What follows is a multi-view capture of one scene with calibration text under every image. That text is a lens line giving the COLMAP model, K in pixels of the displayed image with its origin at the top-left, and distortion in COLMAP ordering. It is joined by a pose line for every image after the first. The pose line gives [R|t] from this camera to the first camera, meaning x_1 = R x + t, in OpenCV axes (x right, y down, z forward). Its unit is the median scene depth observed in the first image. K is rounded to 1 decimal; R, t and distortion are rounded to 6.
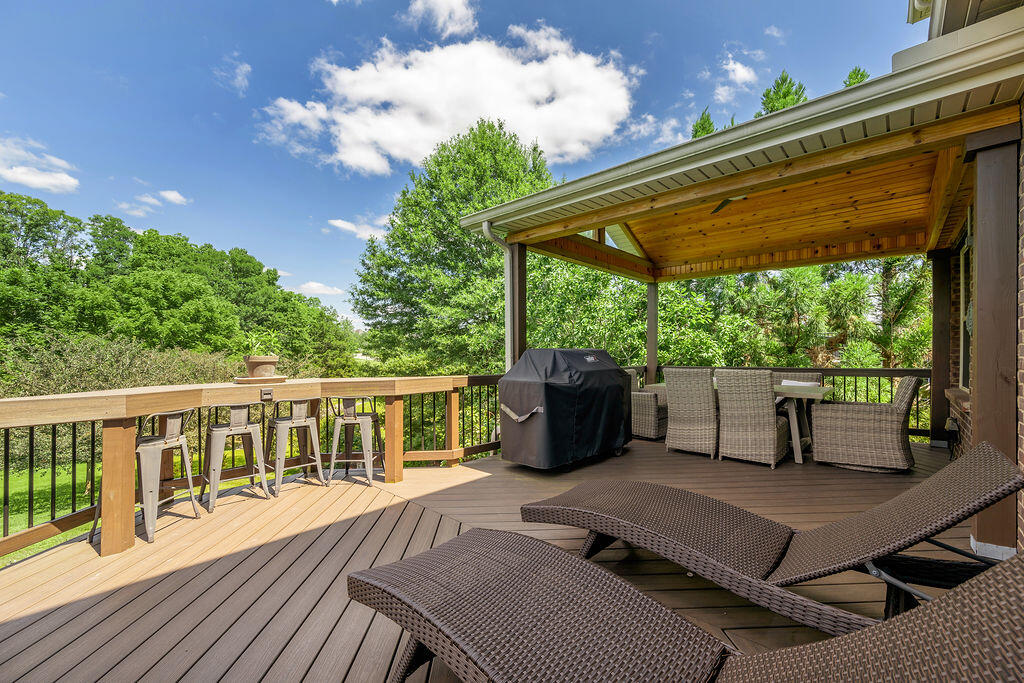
lens RADIAL K [[414.5, 0, 521.1], [0, 414.5, 350.3], [0, 0, 1]] dist [-0.004914, 0.000529]
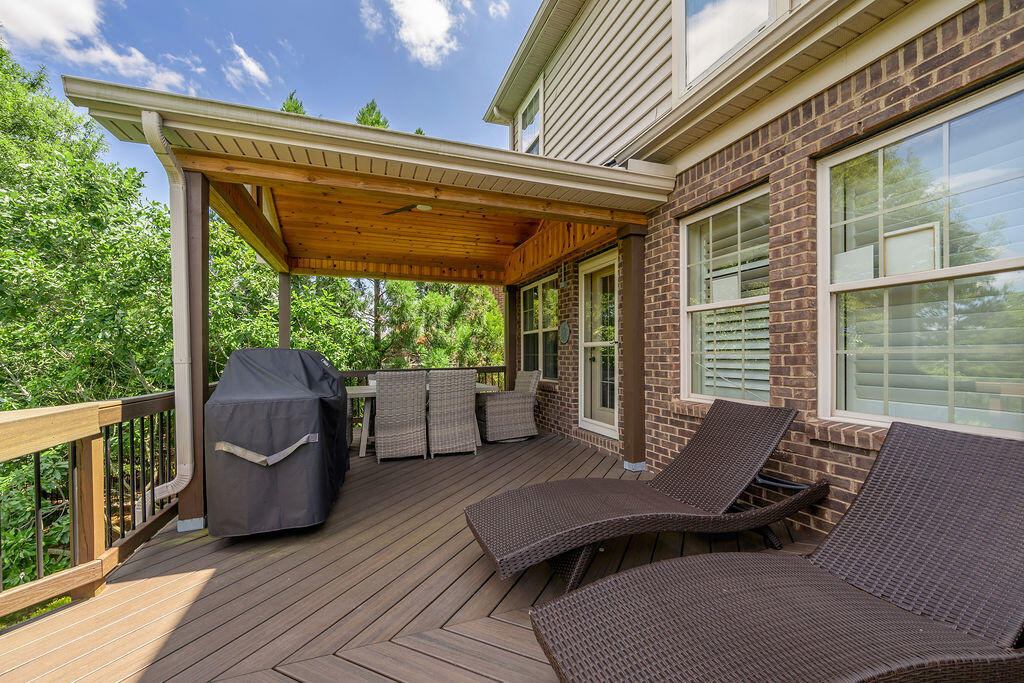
lens RADIAL K [[414.5, 0, 502.7], [0, 414.5, 351.3], [0, 0, 1]] dist [-0.004914, 0.000529]
pose [[0.475720, 0.006471, 0.879573, -0.278207], [0.002127, 0.999962, -0.008507, 0.005692], [-0.879594, 0.005918, 0.475688, 0.282285]]
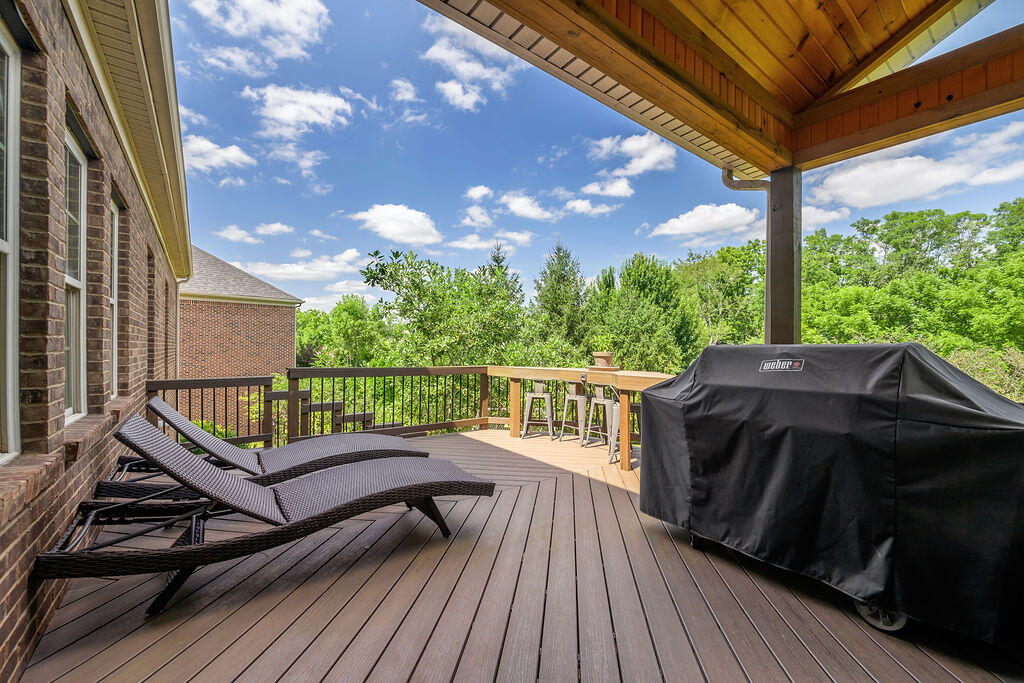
lens RADIAL K [[414.5, 0, 506.1], [0, 414.5, 345.8], [0, 0, 1]] dist [-0.004914, 0.000529]
pose [[-0.199197, -0.007648, -0.979930, 0.567605], [-0.003938, 0.999968, -0.007003, 0.002343], [0.979952, 0.002464, -0.199221, 0.628884]]
